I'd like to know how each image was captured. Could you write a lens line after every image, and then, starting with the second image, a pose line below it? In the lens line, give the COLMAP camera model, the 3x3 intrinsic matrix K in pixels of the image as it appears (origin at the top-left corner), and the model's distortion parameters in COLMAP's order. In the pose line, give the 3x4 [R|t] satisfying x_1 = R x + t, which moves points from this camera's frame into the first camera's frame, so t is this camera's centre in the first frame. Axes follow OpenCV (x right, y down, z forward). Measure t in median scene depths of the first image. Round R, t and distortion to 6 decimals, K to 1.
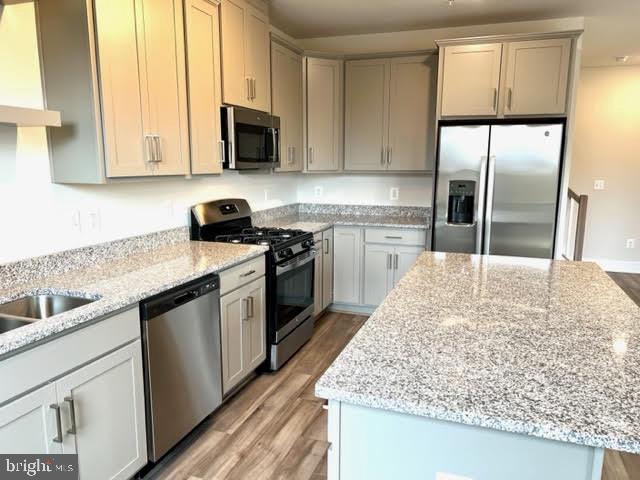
lens RADIAL K [[478.1, 0, 320.0], [0, 478.1, 240.0], [0, 0, 1]] dist [0.060429, -0.102519]
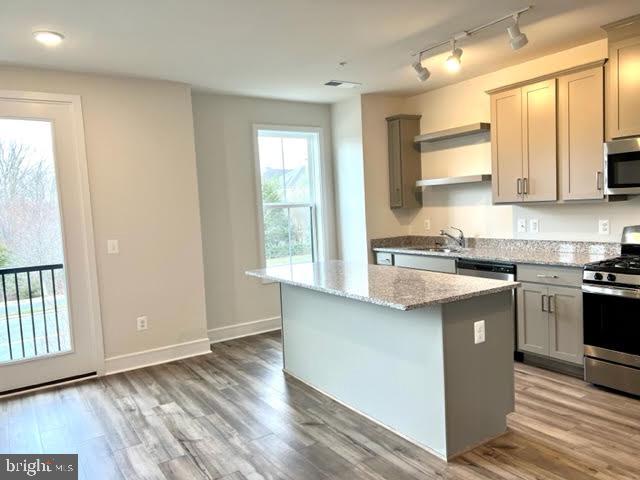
lens RADIAL K [[478.1, 0, 320.0], [0, 478.1, 240.0], [0, 0, 1]] dist [0.060429, -0.102519]
pose [[-0.613787, 0.073258, -0.786065, 2.396785], [-0.087499, 0.983239, 0.159956, -0.348520], [0.784608, 0.166959, -0.597089, 2.457824]]
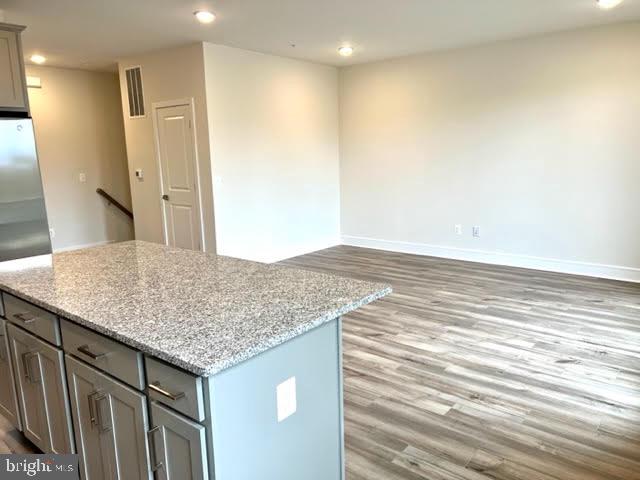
lens RADIAL K [[478.1, 0, 320.0], [0, 478.1, 240.0], [0, 0, 1]] dist [0.060429, -0.102519]
pose [[0.349292, -0.189790, 0.917592, -0.649160], [0.180015, 0.974623, 0.133062, -0.050532], [-0.919560, 0.118703, 0.374593, 0.261720]]
